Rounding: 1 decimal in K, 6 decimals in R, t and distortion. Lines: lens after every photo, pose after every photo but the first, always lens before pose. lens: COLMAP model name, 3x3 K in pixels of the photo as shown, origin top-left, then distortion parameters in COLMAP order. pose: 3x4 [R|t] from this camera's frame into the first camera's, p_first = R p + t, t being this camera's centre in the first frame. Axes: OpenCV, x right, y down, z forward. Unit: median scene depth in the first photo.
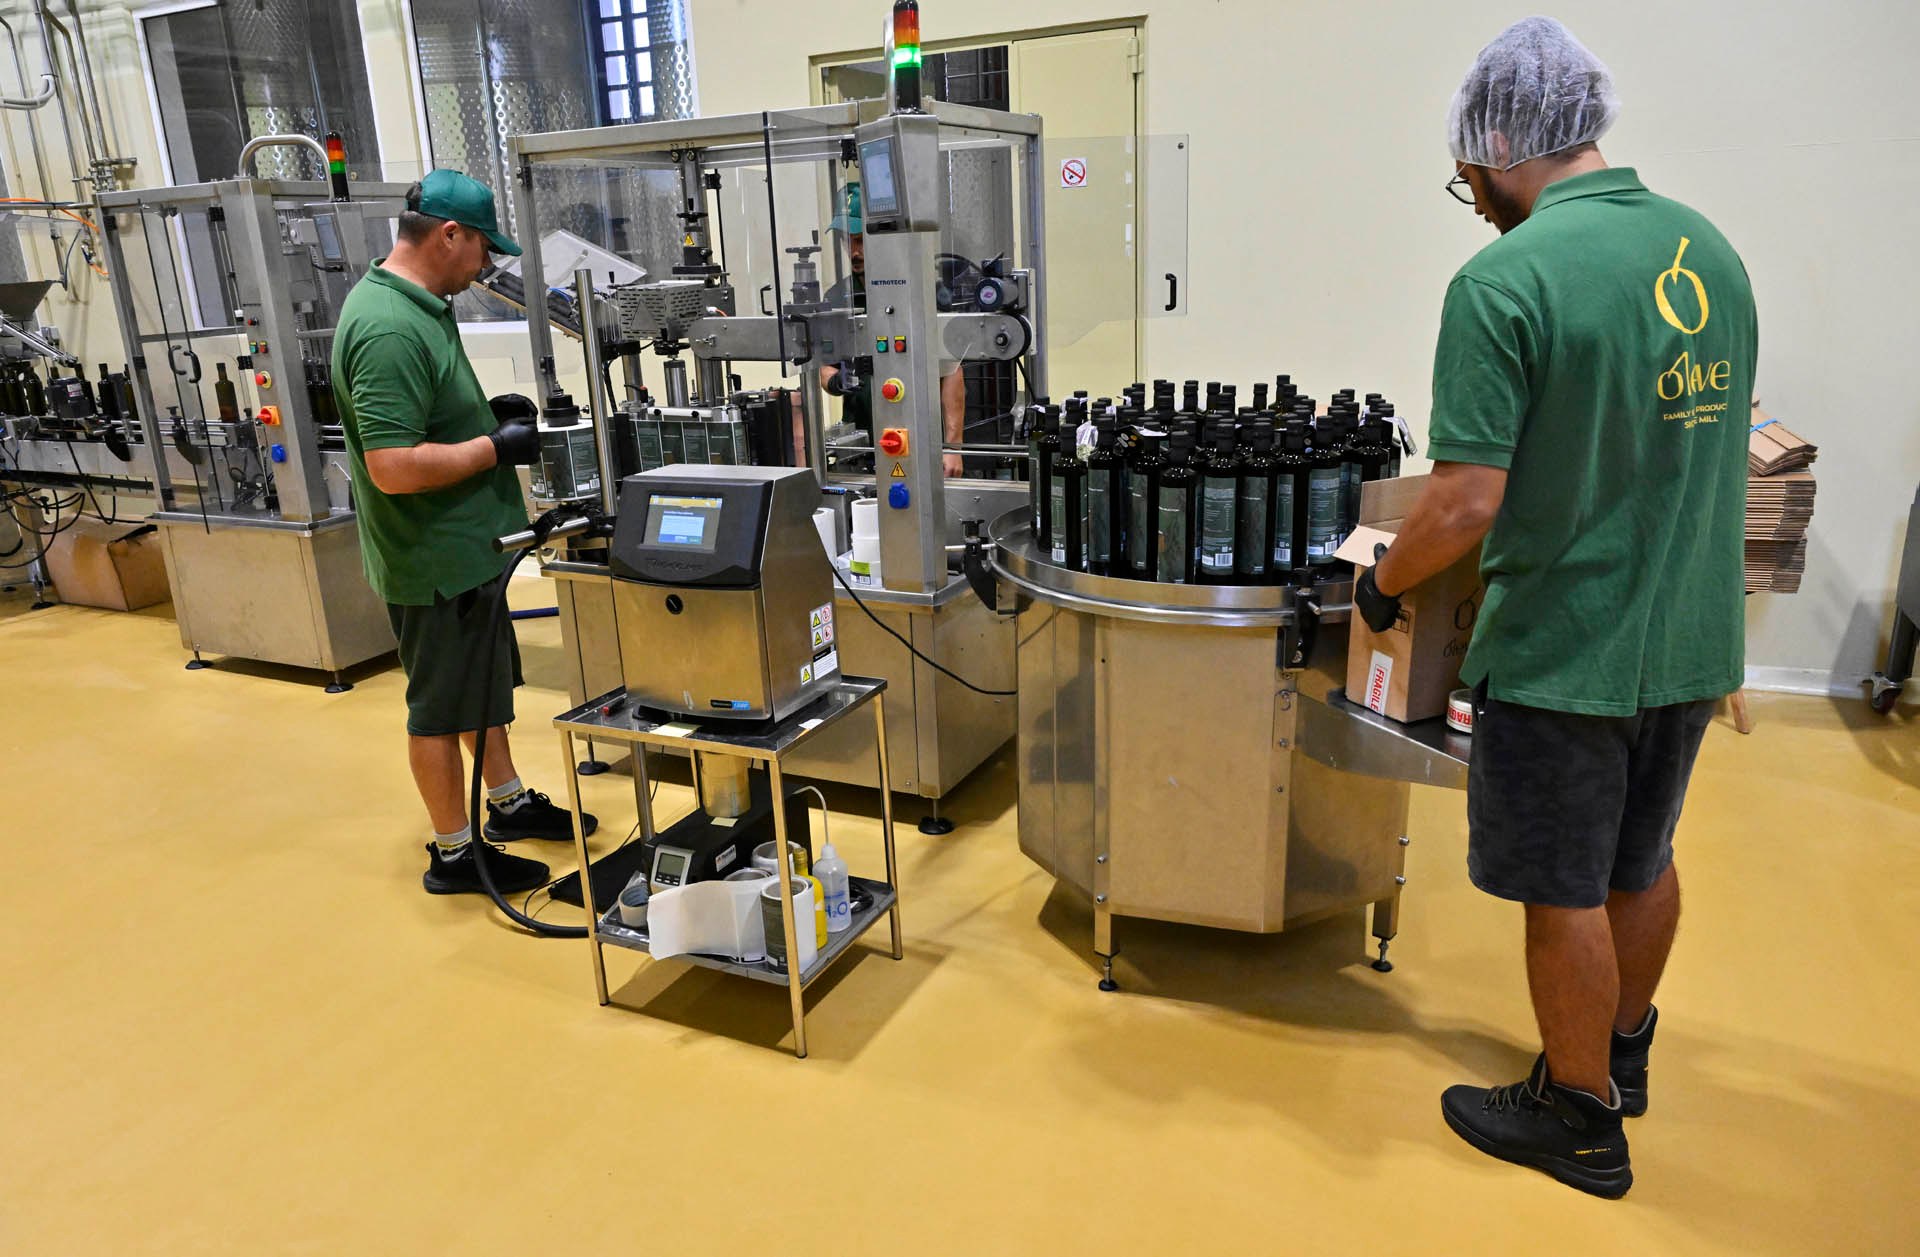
lens RADIAL K [[1323.2, 0, 960.8], [0, 1323.2, 630.5], [0, 0, 1]] dist [0.000305, -0.002108]
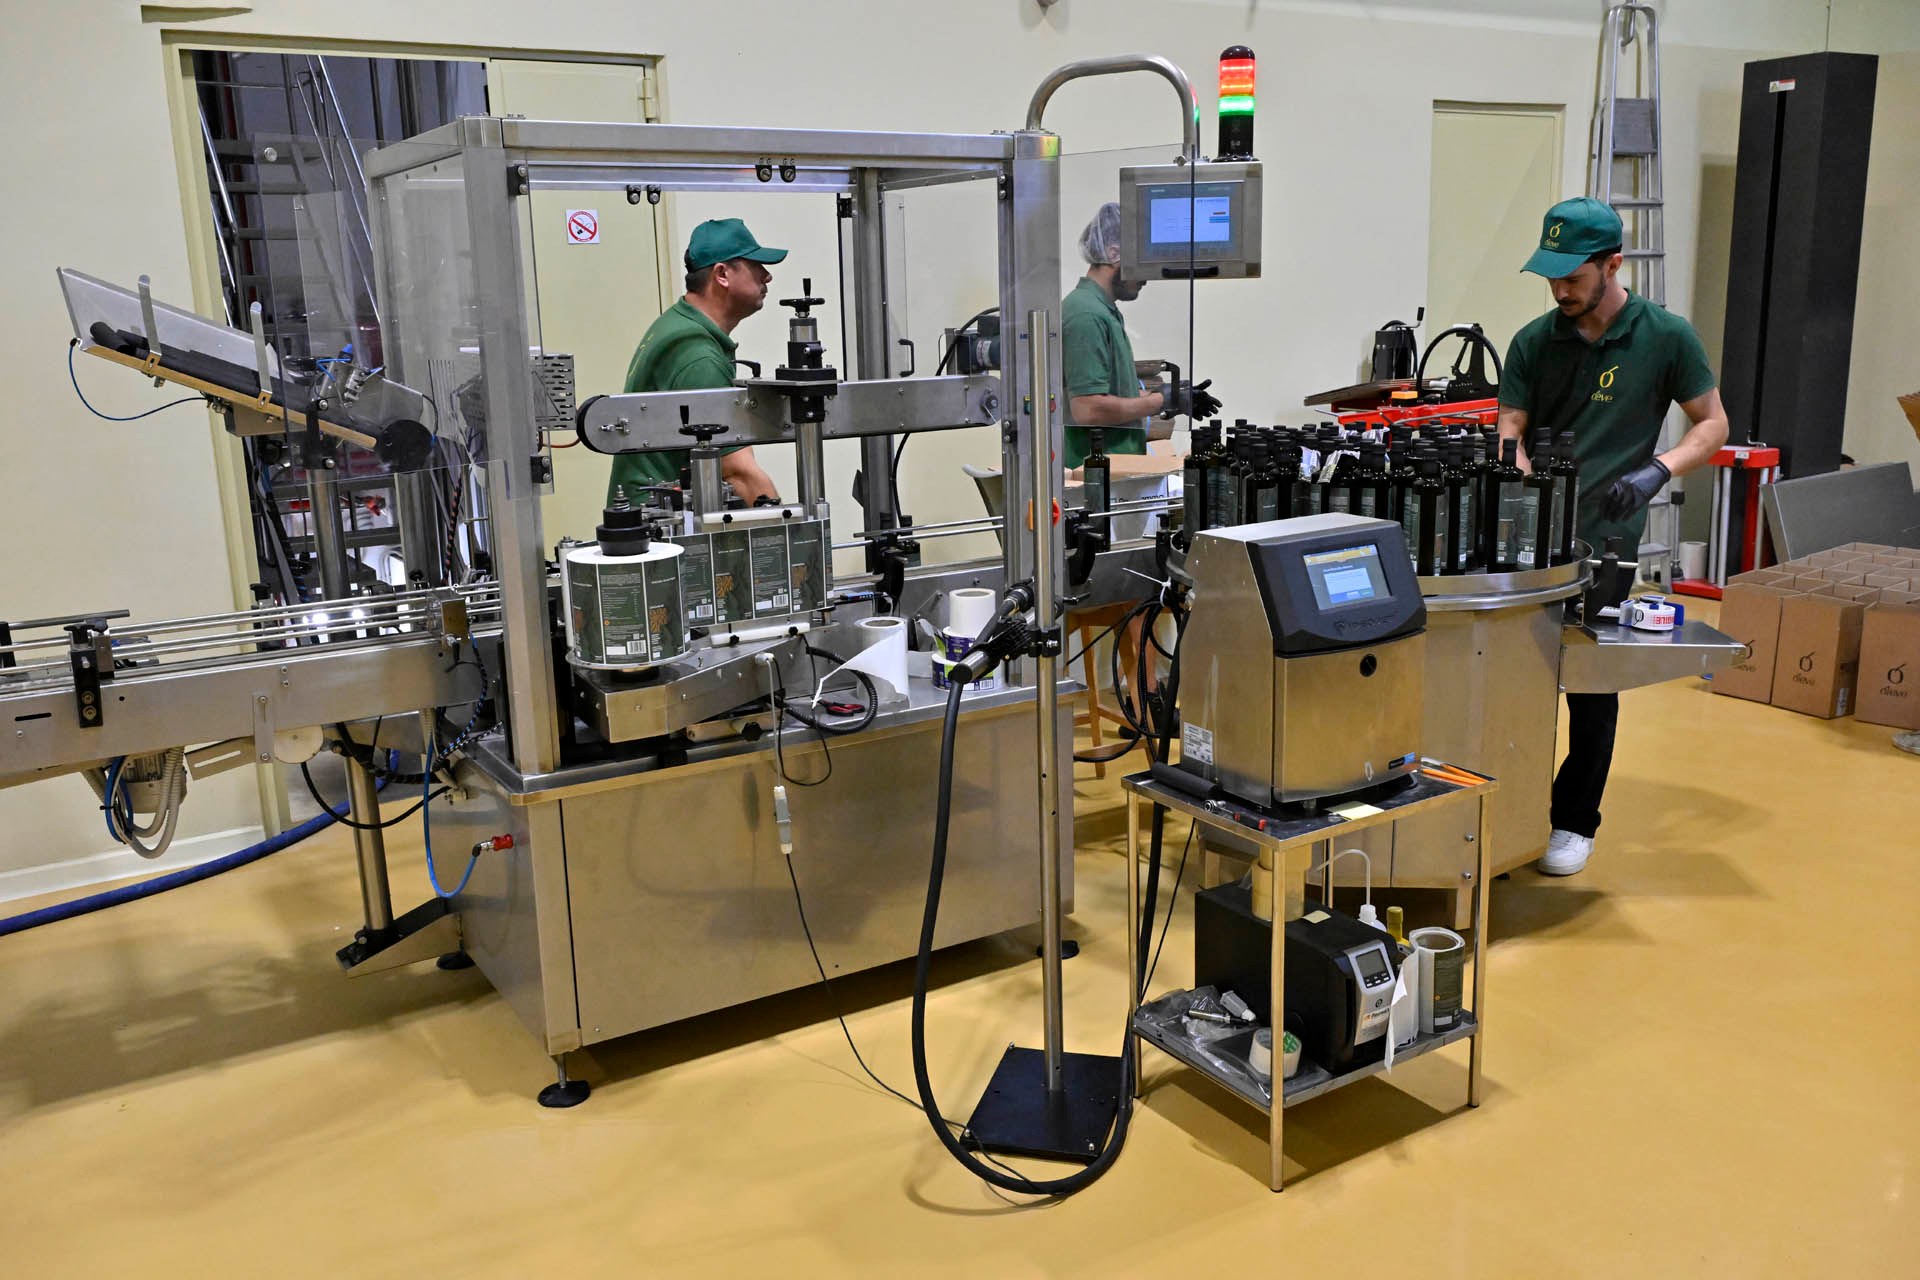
lens RADIAL K [[1583.4, 0, 960.0], [0, 1583.4, 640.0], [0, 0, 1]] dist [-0.009364, 0.000694]
pose [[0.527712, -0.156770, 0.834831, -0.894197], [0.242644, 0.969690, 0.028716, -0.095955], [-0.814029, 0.187413, 0.549757, 0.441459]]
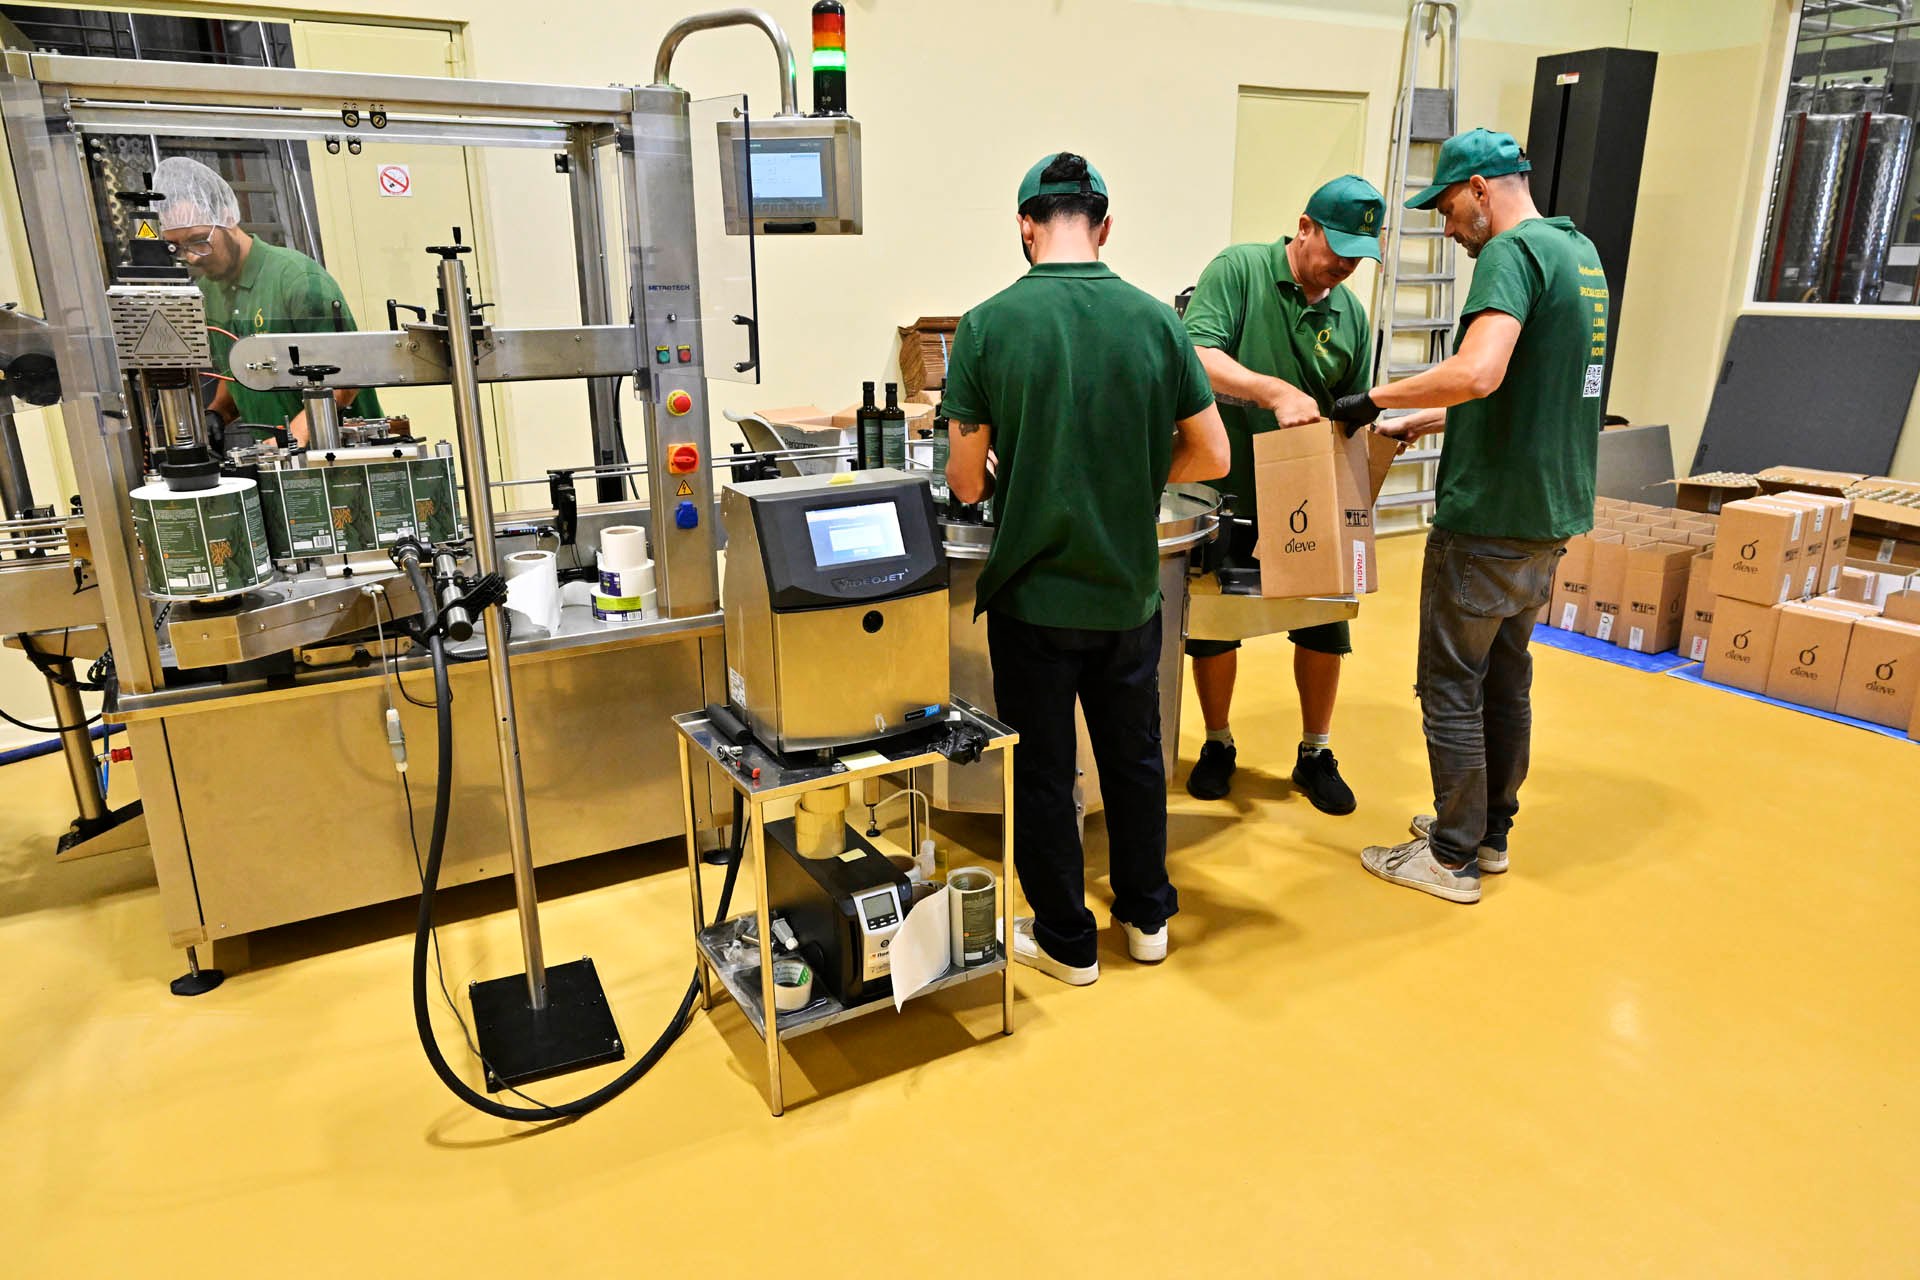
lens RADIAL K [[1264.4, 0, 960.0], [0, 1264.4, 640.0], [0, 0, 1]] dist [-0.001194, -0.002829]
pose [[0.557441, -0.202684, 0.805095, -0.632774], [0.214637, 0.971957, 0.096078, -0.055908], [-0.801991, 0.119245, 0.585312, 0.305251]]
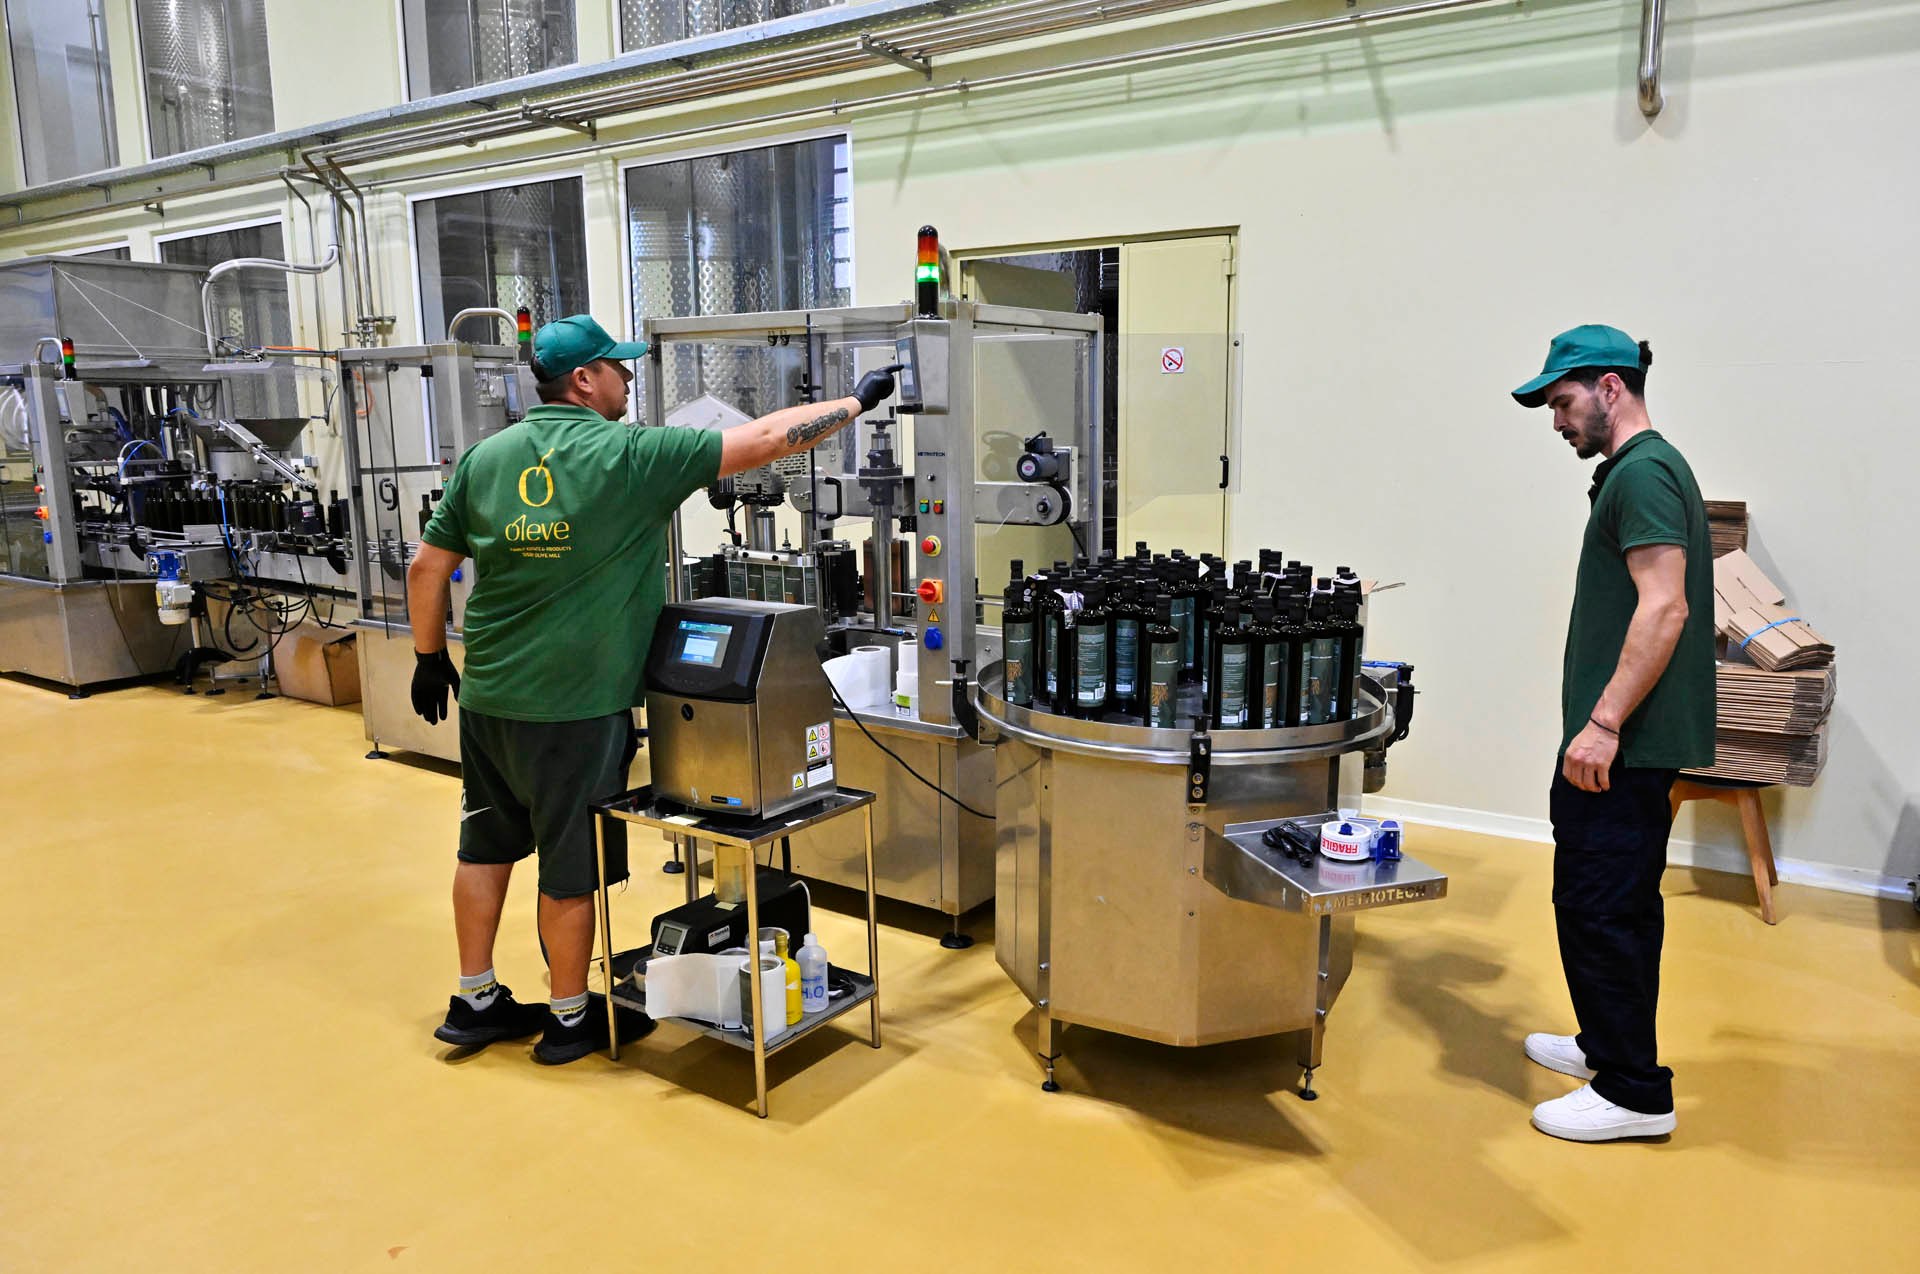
lens RADIAL K [[1344.2, 0, 1031.9], [0, 1344.2, 646.4], [0, 0, 1]] dist [-0.003508, -0.000305]
pose [[0.990751, 0.060347, -0.121531, 0.164736], [-0.073087, 0.991966, -0.103260, 0.016559], [0.114324, 0.111188, 0.987202, -0.116435]]
